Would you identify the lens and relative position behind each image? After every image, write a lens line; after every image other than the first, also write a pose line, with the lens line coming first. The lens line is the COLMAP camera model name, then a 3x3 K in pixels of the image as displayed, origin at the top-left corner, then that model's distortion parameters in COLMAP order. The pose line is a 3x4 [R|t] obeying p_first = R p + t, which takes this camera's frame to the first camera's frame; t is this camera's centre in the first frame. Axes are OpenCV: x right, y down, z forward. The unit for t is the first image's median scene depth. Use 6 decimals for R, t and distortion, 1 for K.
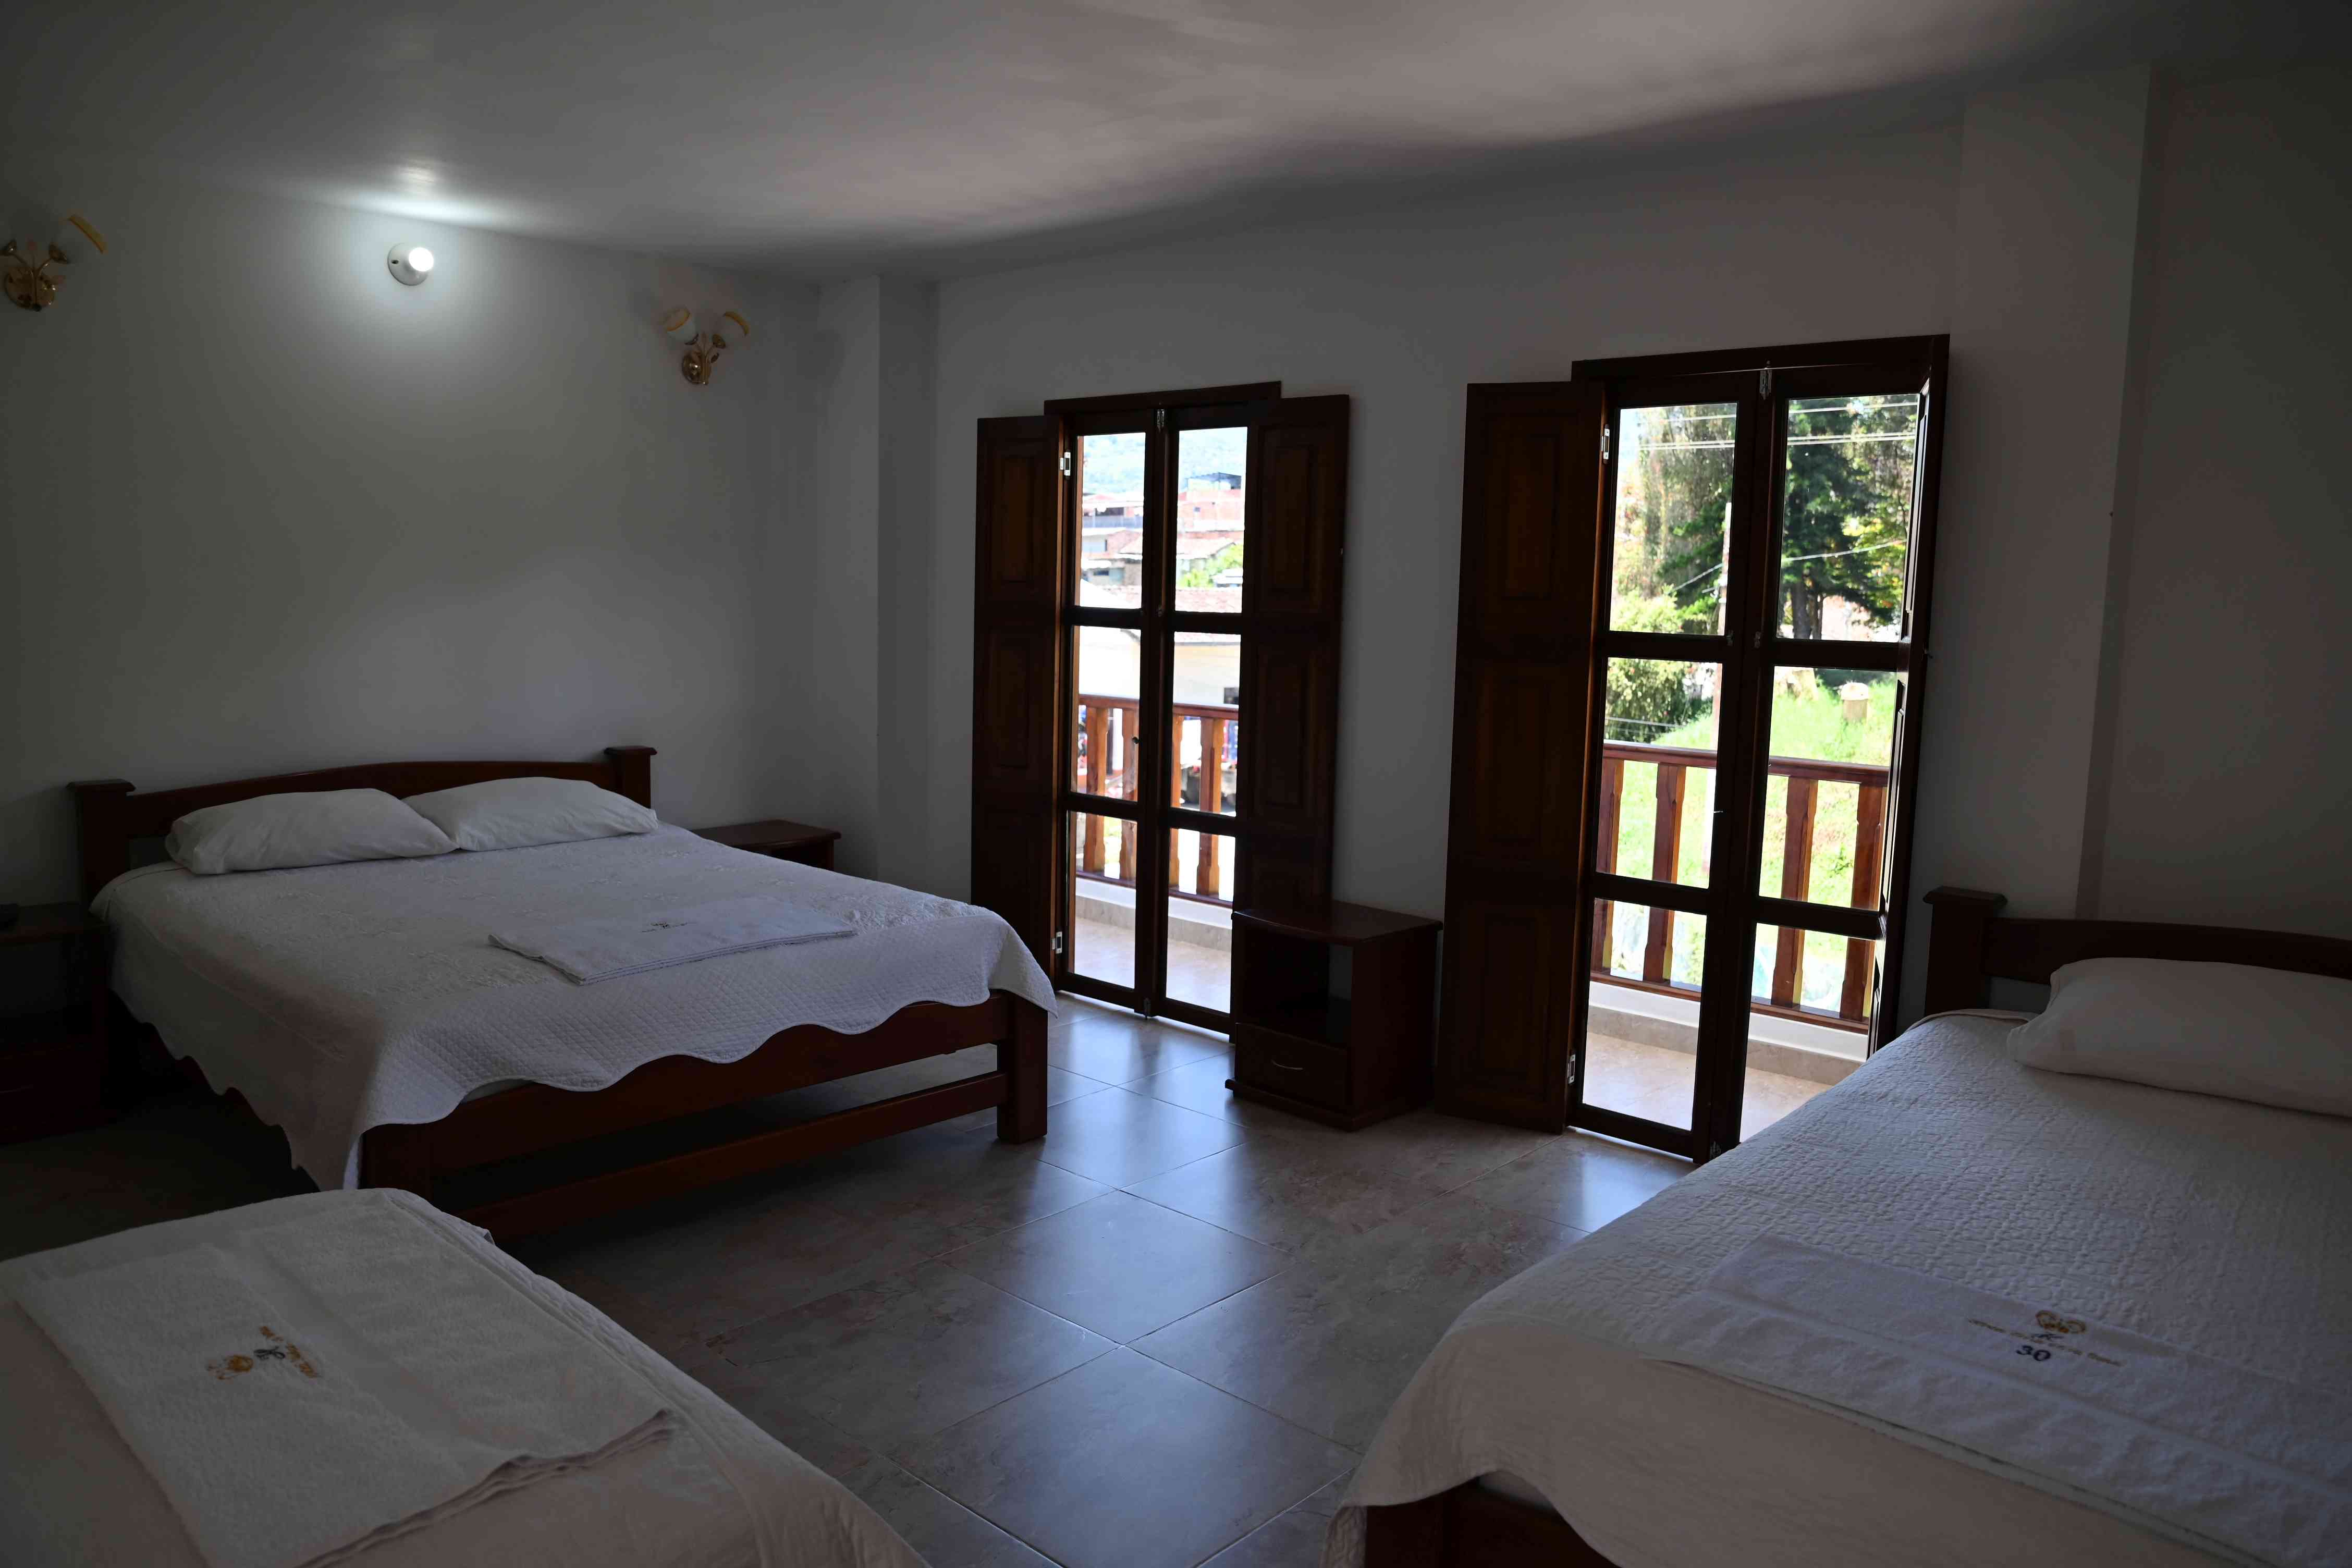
lens RADIAL K [[1638.7, 0, 1176.0], [0, 1638.7, 784.0], [0, 0, 1]] dist [0.000782, 0.000590]
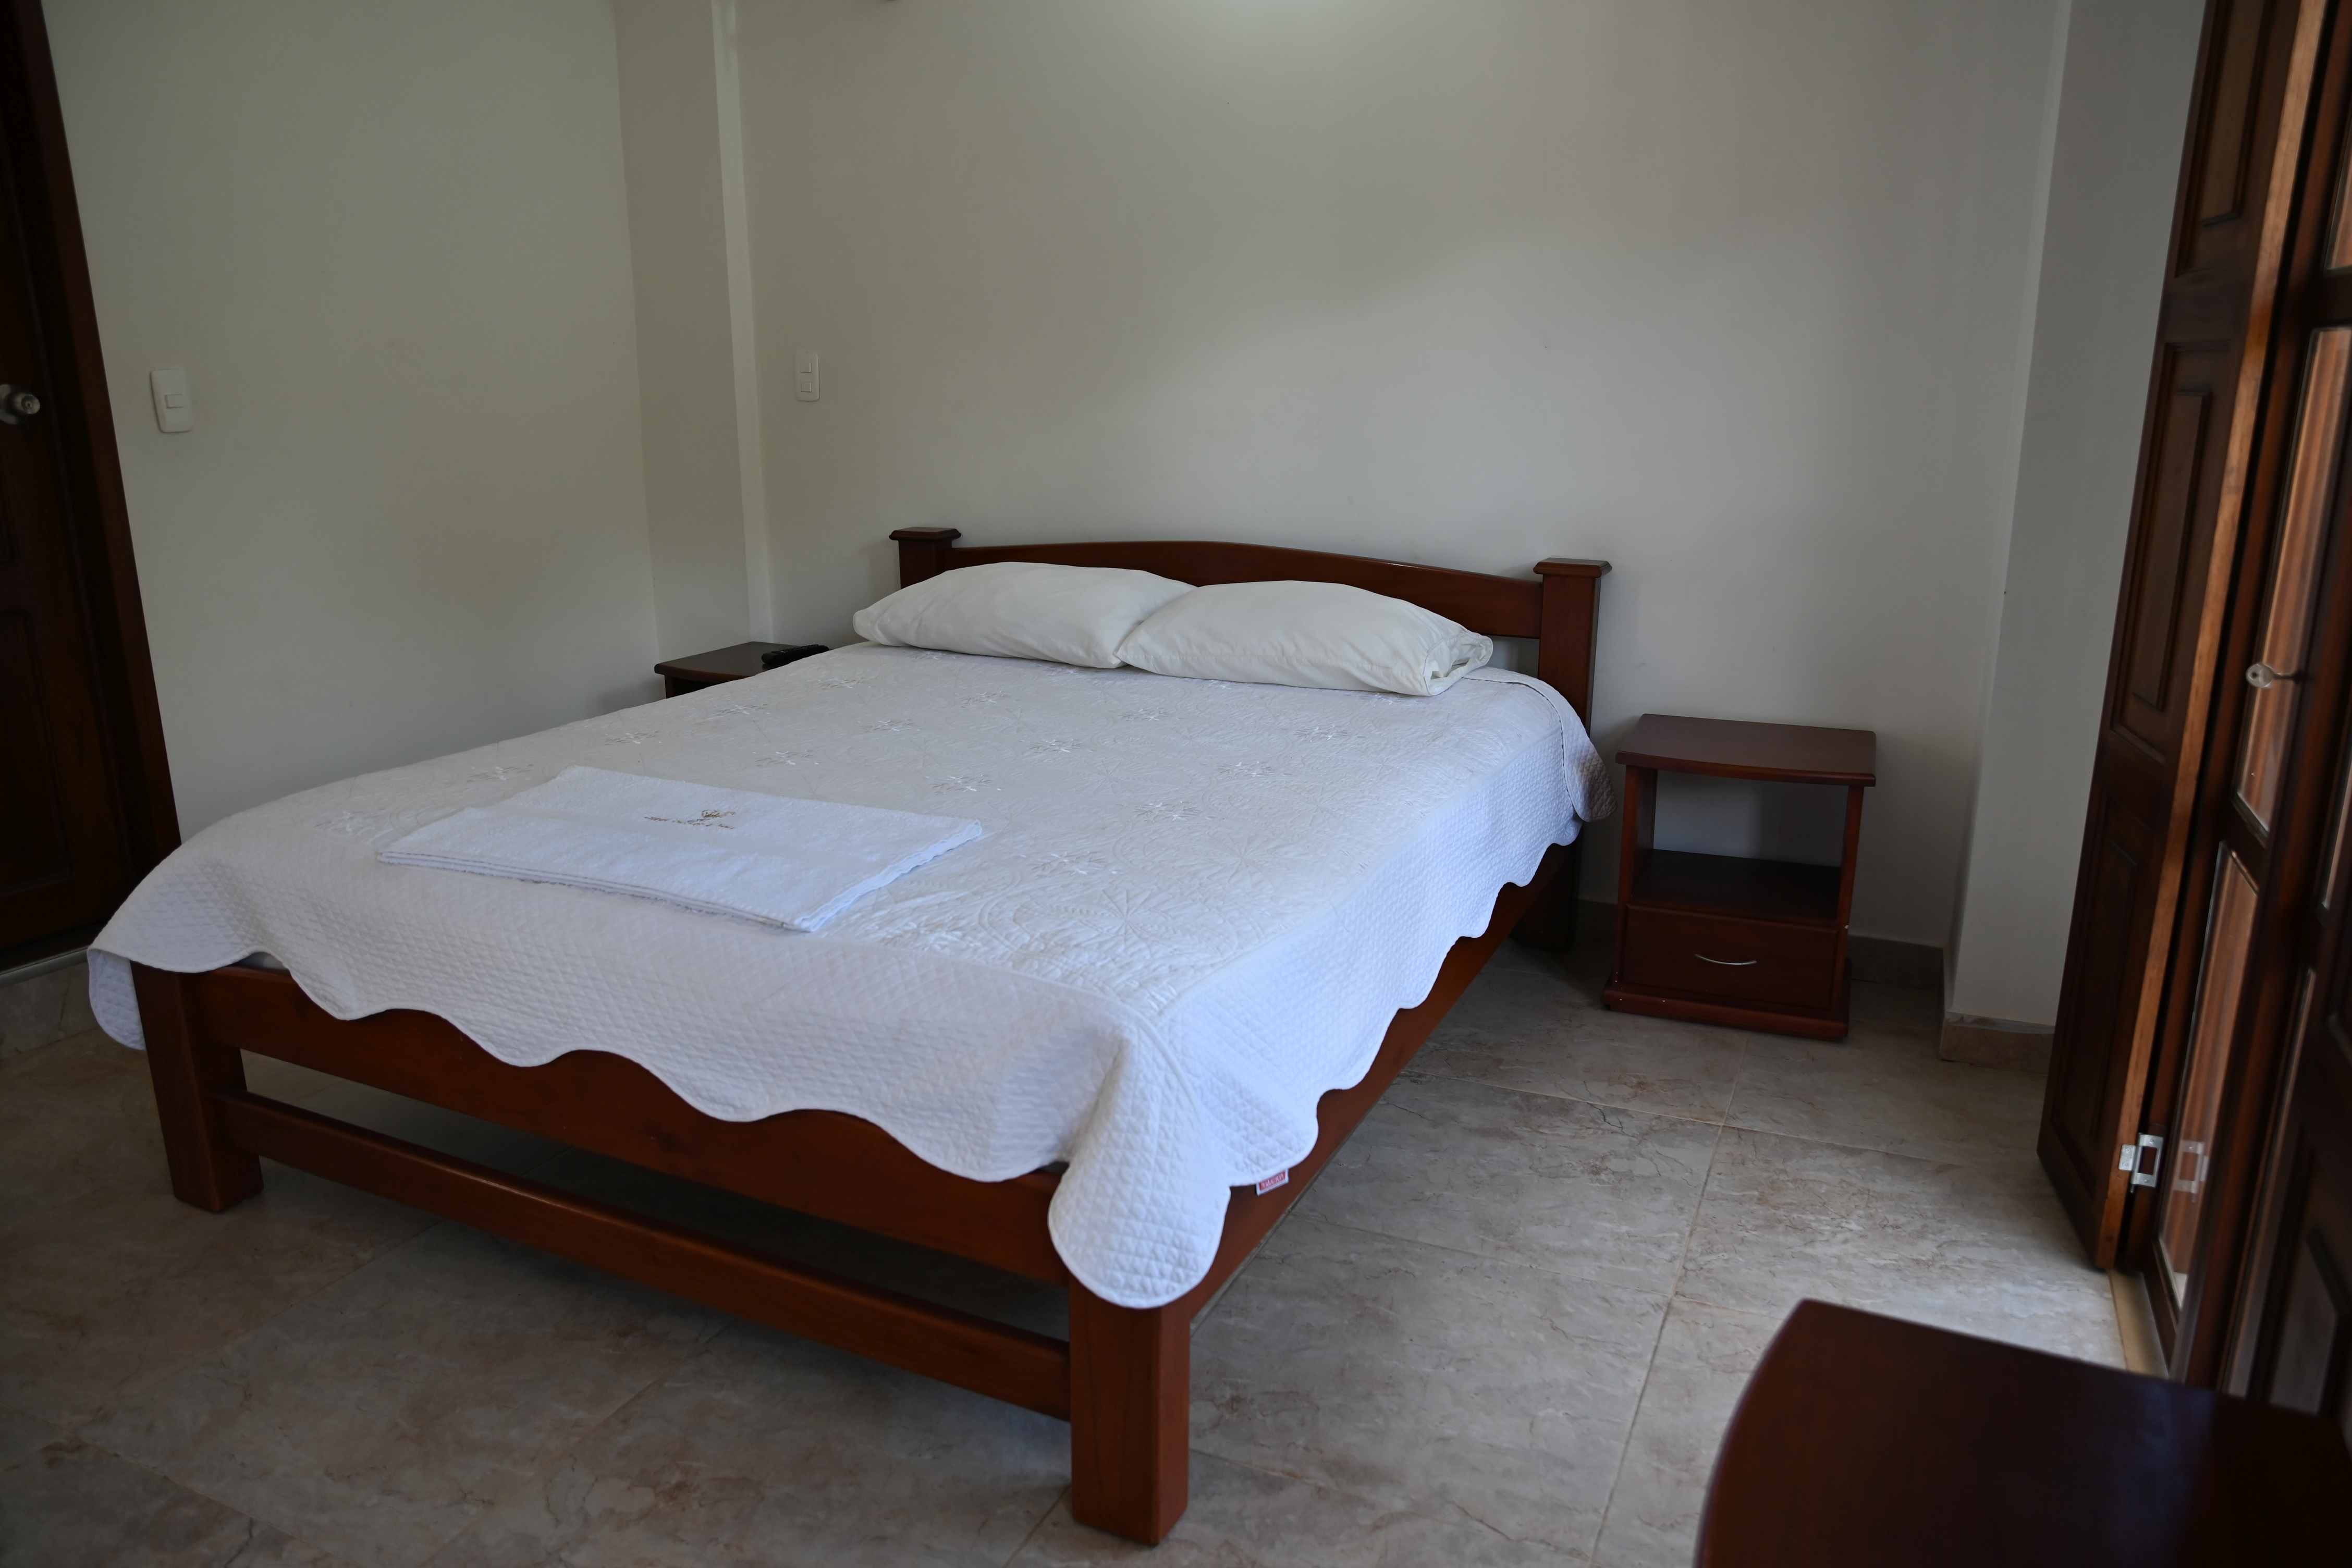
lens RADIAL K [[1638.7, 0, 1176.0], [0, 1638.7, 784.0], [0, 0, 1]] dist [0.000782, 0.000590]
pose [[0.307994, 0.226969, -0.923918, 0.236680], [-0.108322, 0.973177, 0.202960, -0.055645], [0.945202, 0.037571, 0.324318, 0.742453]]
